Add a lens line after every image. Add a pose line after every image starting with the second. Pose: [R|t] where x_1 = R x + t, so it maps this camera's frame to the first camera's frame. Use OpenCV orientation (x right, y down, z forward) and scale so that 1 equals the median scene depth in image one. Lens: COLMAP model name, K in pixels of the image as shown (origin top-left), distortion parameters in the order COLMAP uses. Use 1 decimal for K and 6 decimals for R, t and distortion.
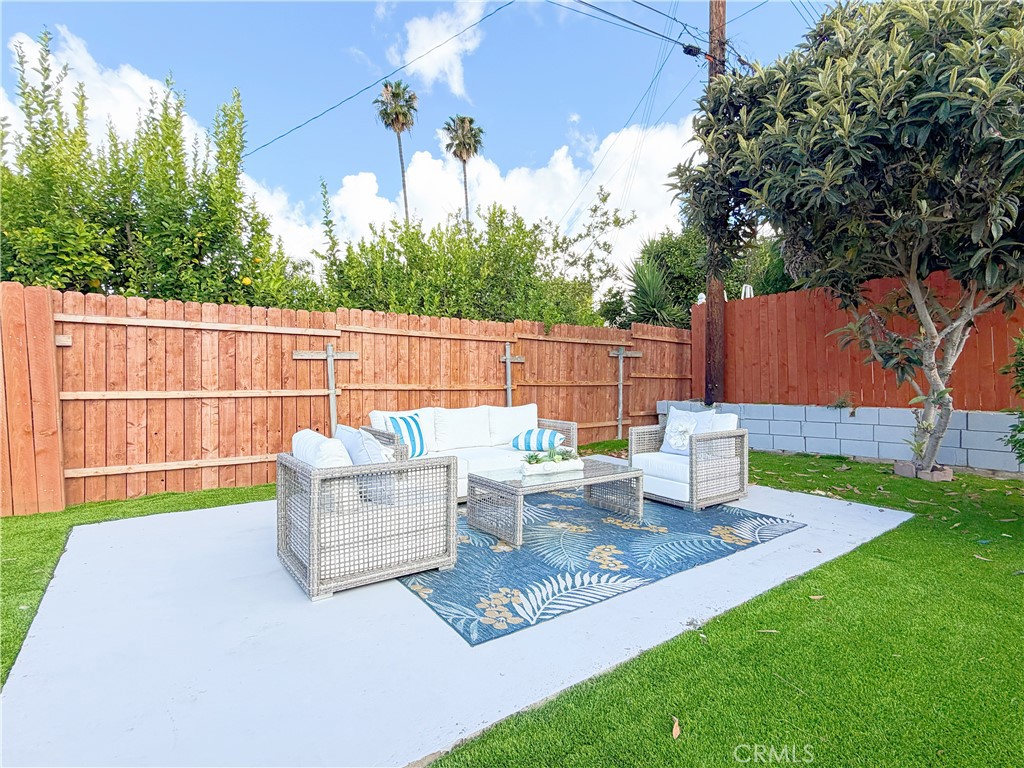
lens RADIAL K [[516.0, 0, 512.0], [0, 516.0, 384.0], [0, 0, 1]] dist [0.001309, 0.001064]
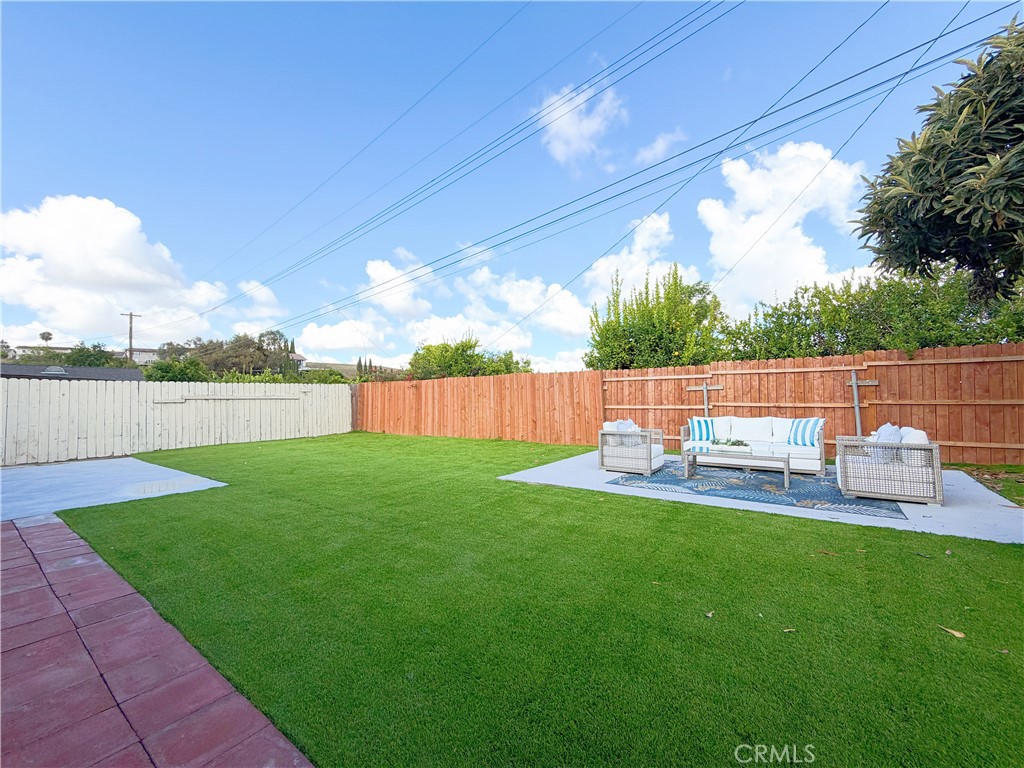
lens RADIAL K [[409.2, 0, 512.0], [0, 409.2, 384.0], [0, 0, 1]] dist [0.001295, -0.000128]
pose [[0.303897, -0.040476, -0.951845, 0.938228], [0.002815, 0.999131, -0.041588, -0.009543], [0.952701, 0.009959, 0.303747, -0.153615]]
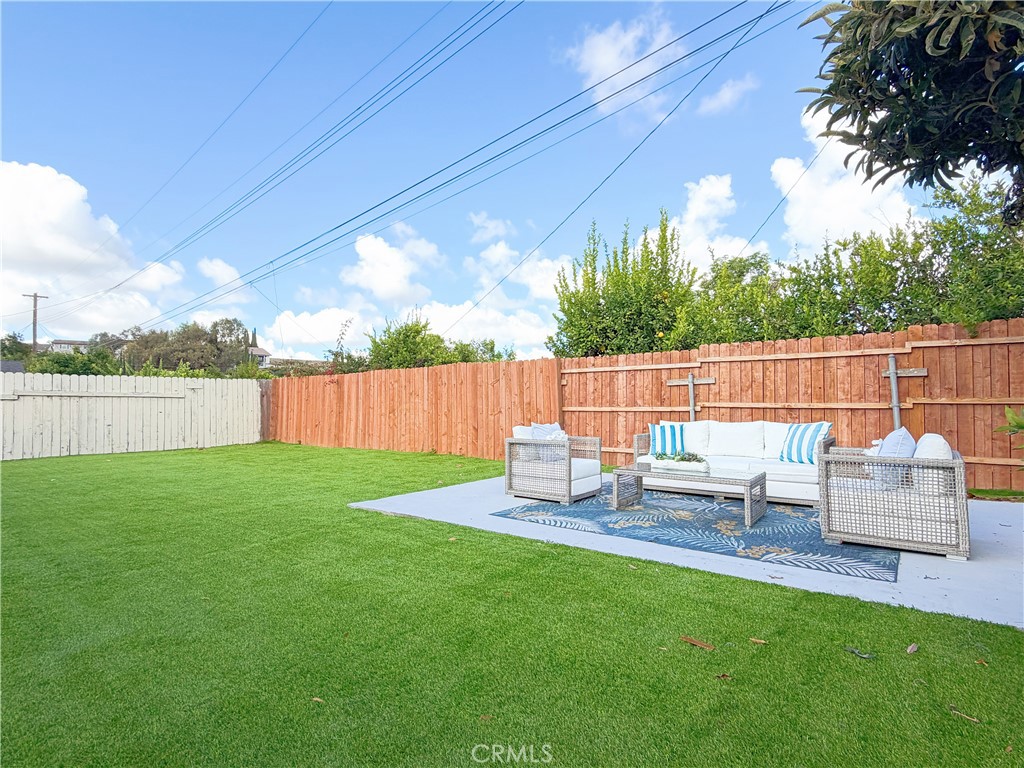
lens RADIAL K [[516.0, 0, 512.0], [0, 516.0, 384.0], [0, 0, 1]] dist [0.001309, 0.001064]
pose [[0.270911, -0.045176, -0.961544, 0.878586], [-0.005455, 0.998810, -0.048464, 0.019992], [0.962589, 0.018375, 0.270342, 0.196469]]
